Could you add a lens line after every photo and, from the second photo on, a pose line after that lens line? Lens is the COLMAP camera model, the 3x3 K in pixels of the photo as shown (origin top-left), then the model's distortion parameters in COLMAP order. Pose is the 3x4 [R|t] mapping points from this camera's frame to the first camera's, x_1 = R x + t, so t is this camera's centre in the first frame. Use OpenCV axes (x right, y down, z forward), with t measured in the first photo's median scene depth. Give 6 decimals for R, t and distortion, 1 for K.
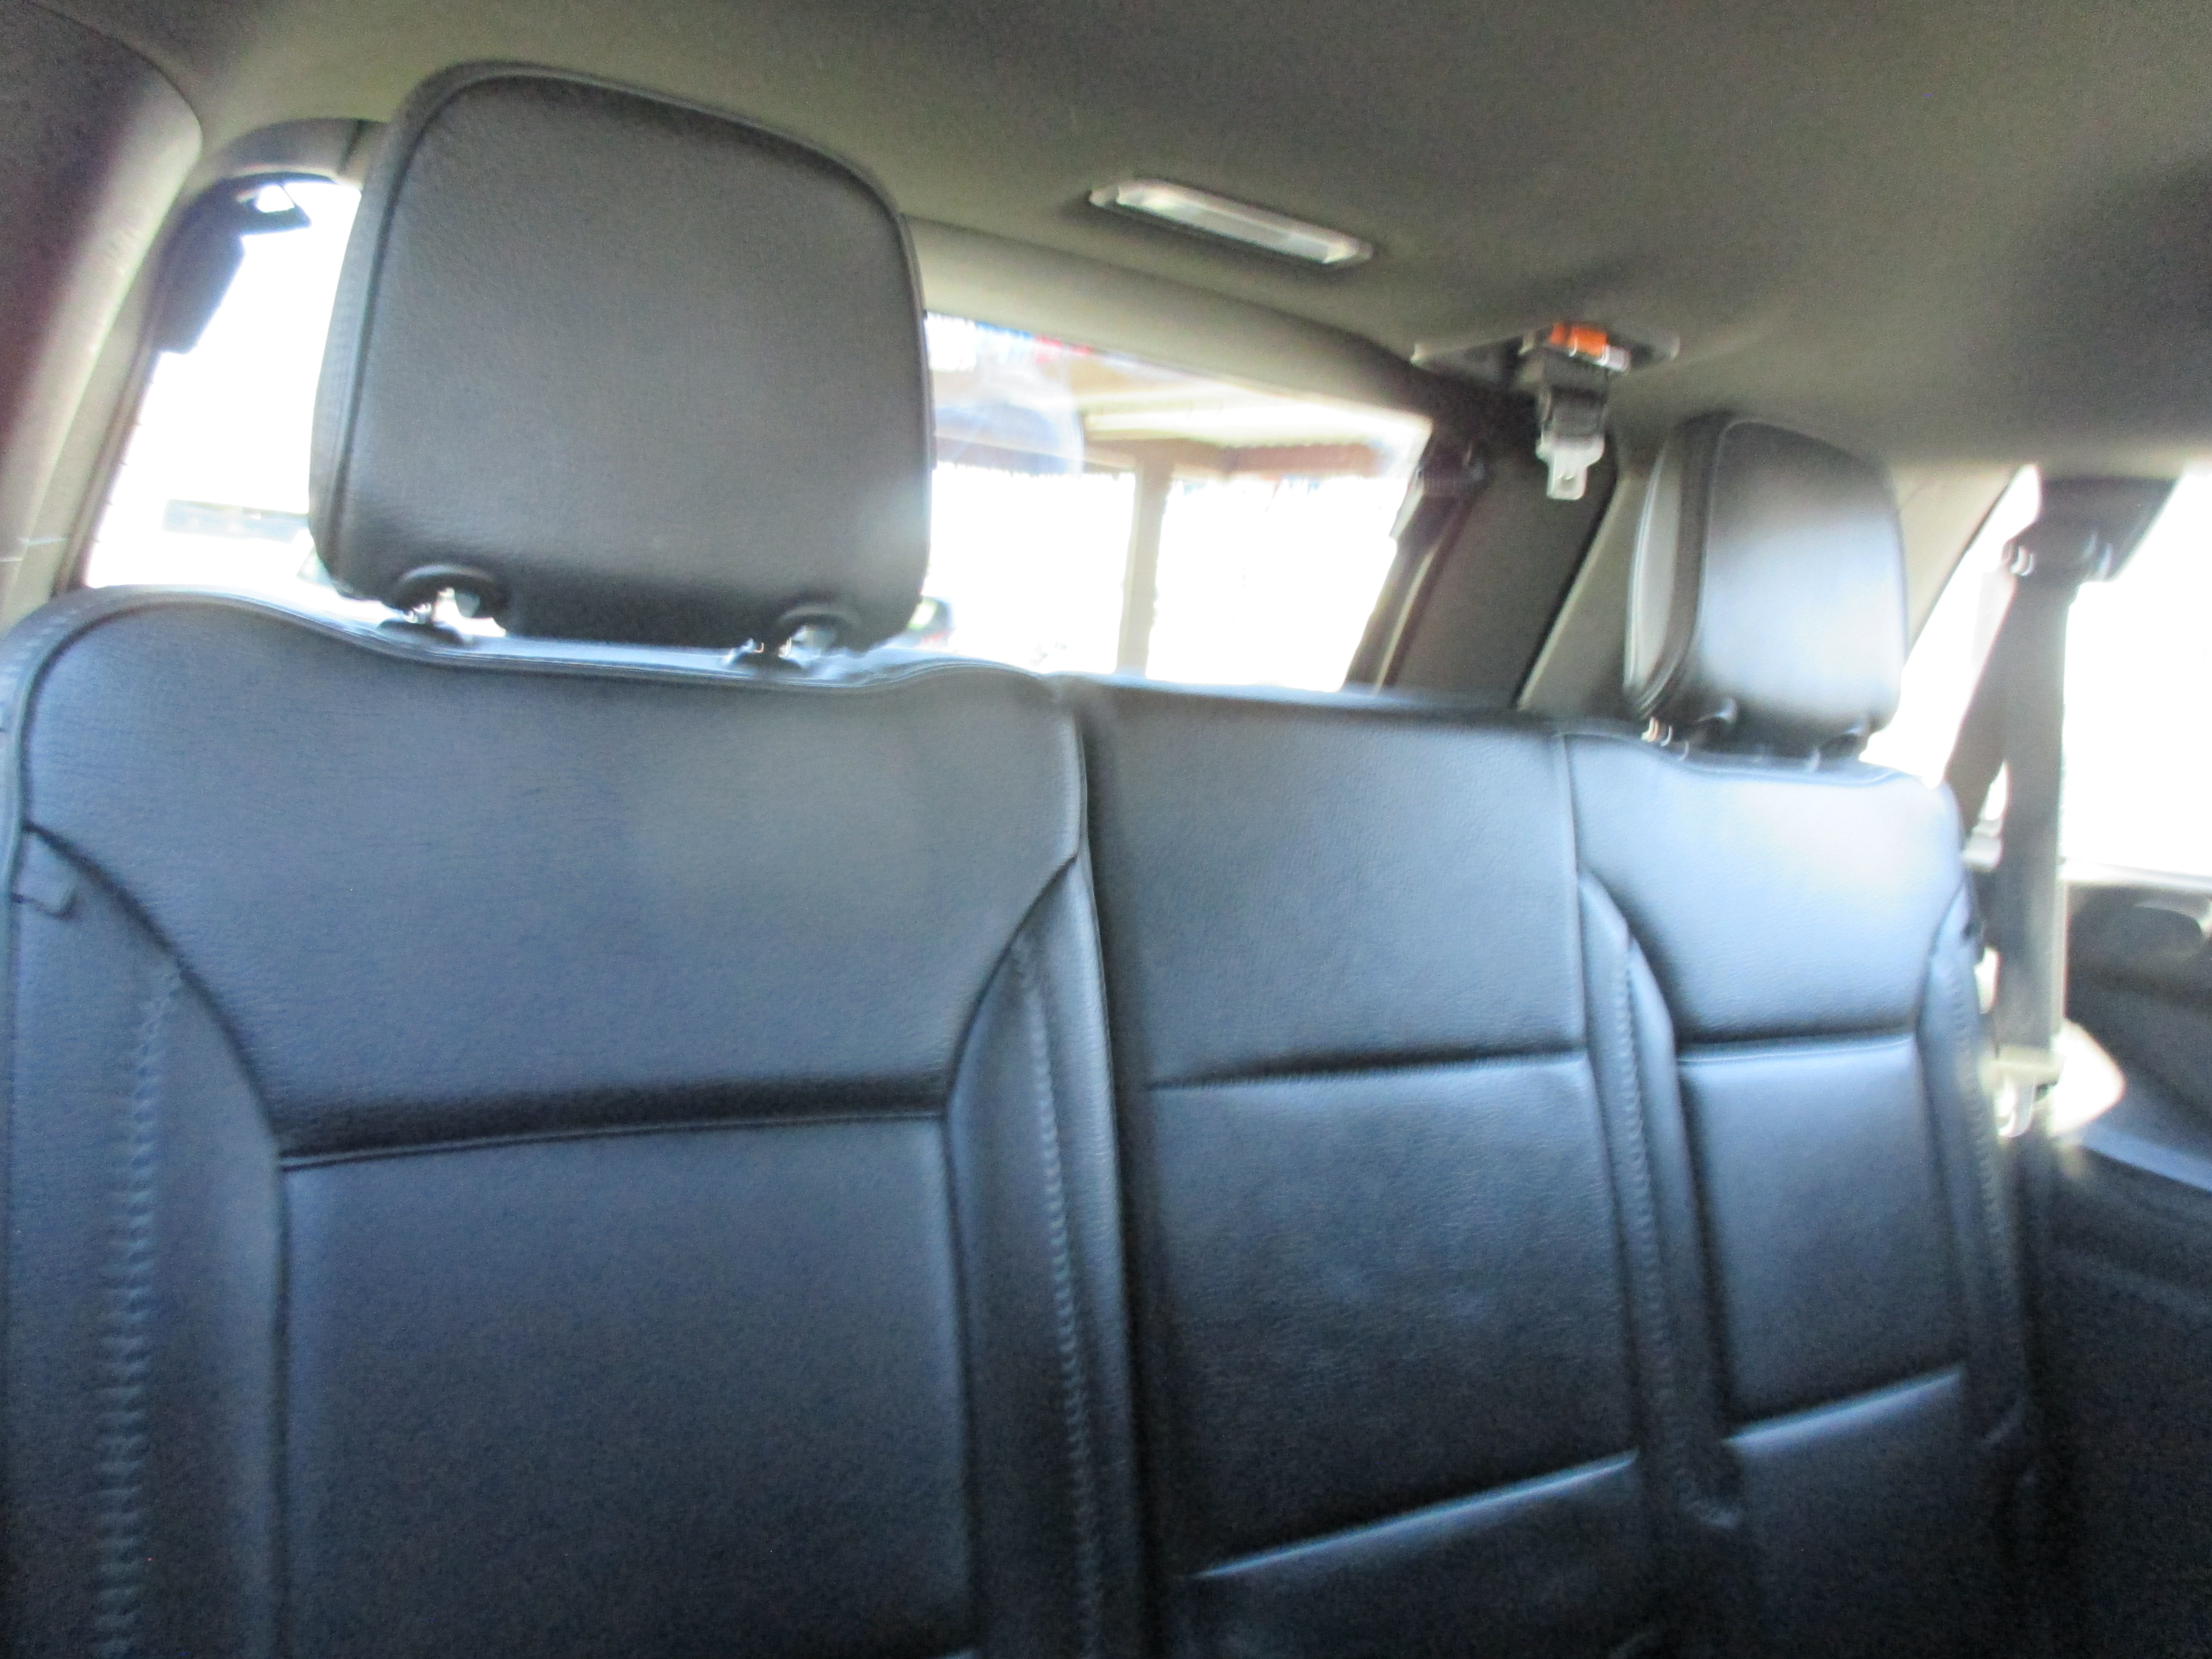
lens RADIAL K [[1776.6, 0, 1106.0], [0, 1776.6, 829.5], [0, 0, 1]] dist [-0.002170, 0.003451]
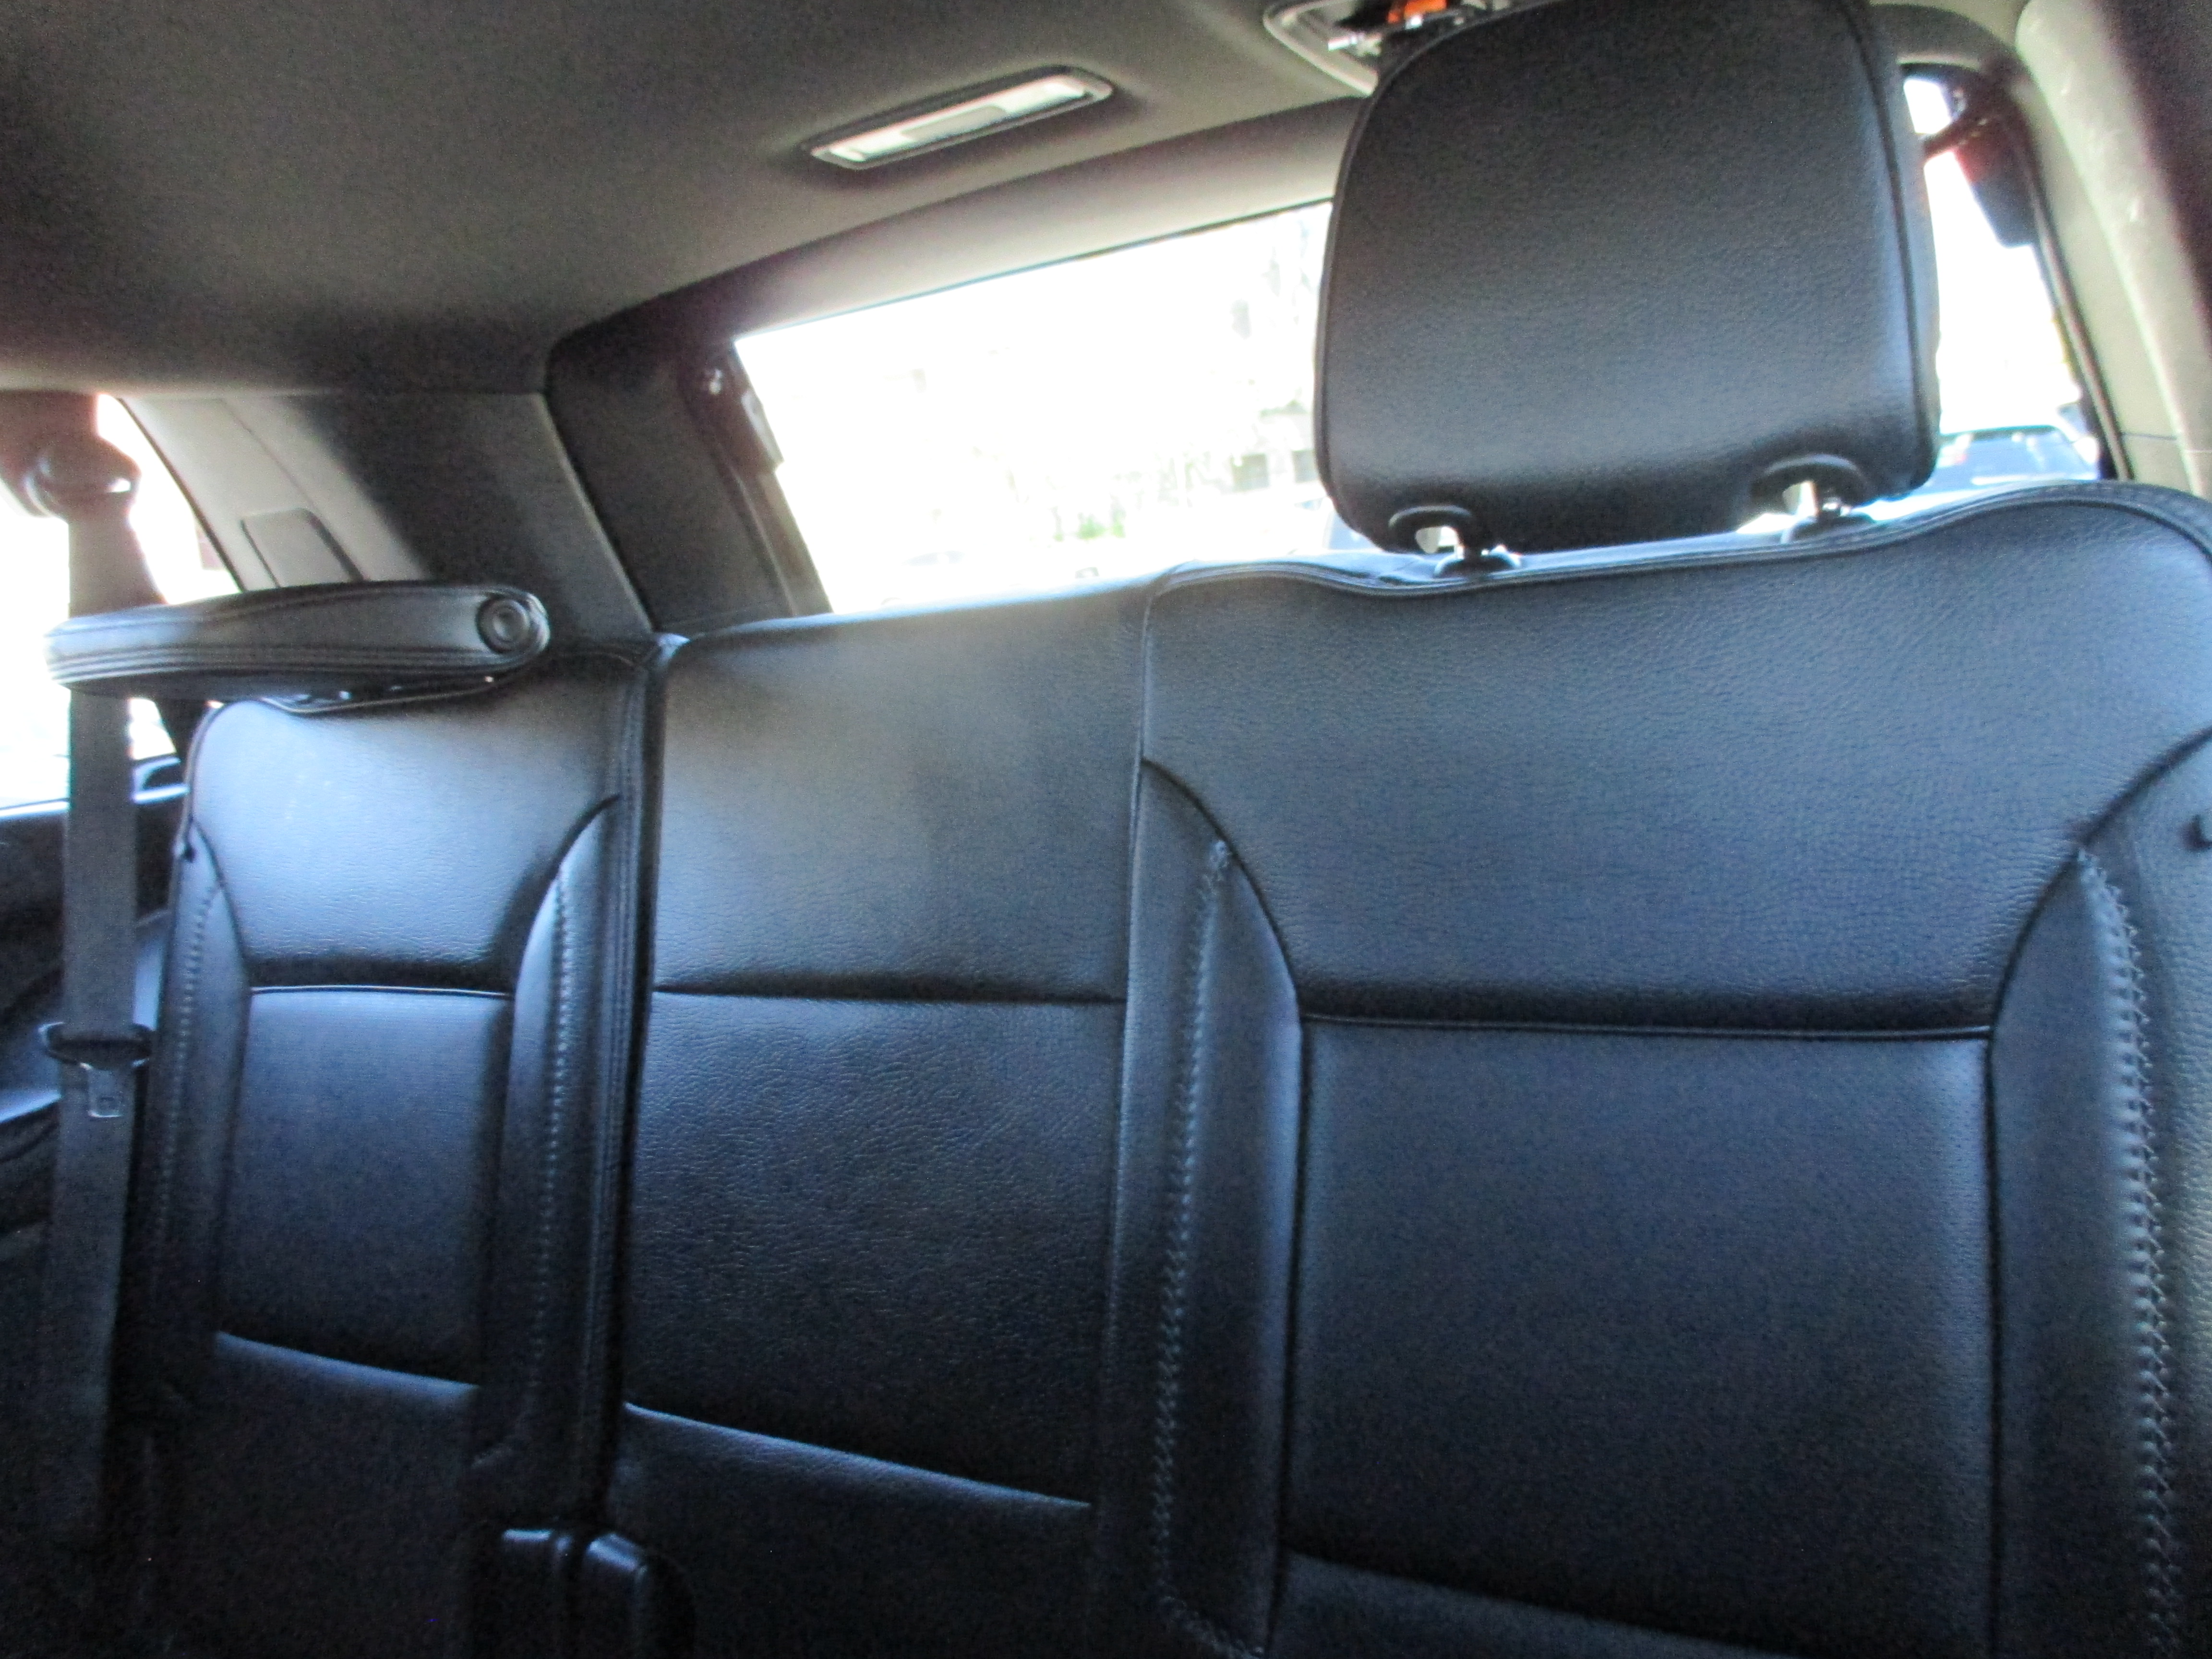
lens RADIAL K [[1708.3, 0, 1106.0], [0, 1708.3, 829.5], [0, 0, 1]] dist [-0.100576, 0.034975]
pose [[0.420139, -0.010710, -0.907397, 0.552286], [0.073104, 0.997080, 0.022079, 0.017230], [0.904510, -0.075611, 0.419695, 0.390493]]
